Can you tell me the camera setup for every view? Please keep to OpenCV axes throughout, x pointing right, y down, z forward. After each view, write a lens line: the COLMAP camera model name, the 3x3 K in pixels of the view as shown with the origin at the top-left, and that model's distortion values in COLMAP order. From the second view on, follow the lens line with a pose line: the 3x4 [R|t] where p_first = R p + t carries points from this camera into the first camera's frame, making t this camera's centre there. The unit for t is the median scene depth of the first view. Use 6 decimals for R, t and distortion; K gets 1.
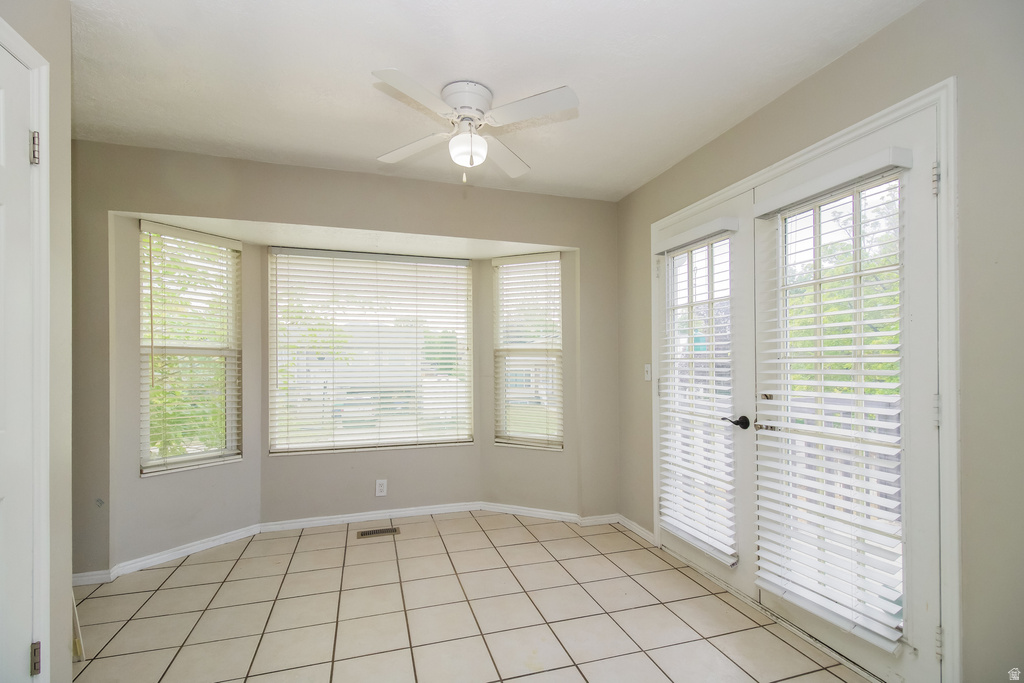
lens RADIAL K [[502.5, 0, 535.0], [0, 502.5, 365.6], [0, 0, 1]] dist [0.020645, -0.005056]
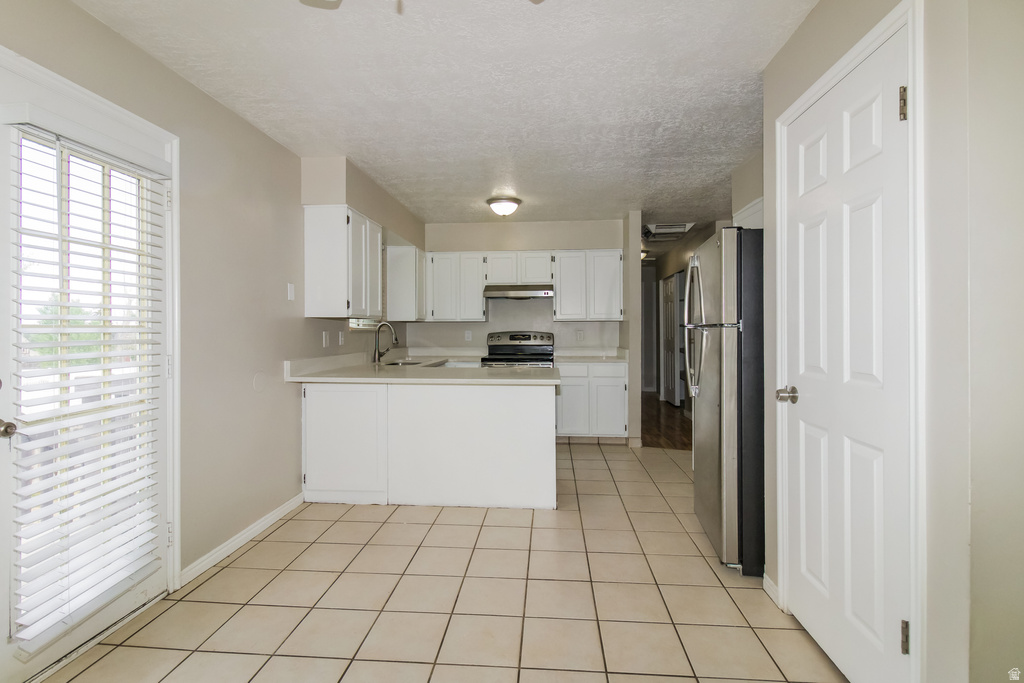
lens RADIAL K [[502.5, 0, 510.6], [0, 502.5, 332.0], [0, 0, 1]] dist [0.020645, -0.005056]
pose [[-0.916027, 0.002532, 0.401110, -0.470114], [0.008174, 0.999890, 0.012358, -0.011347], [-0.401034, 0.014599, -0.915947, 1.447710]]
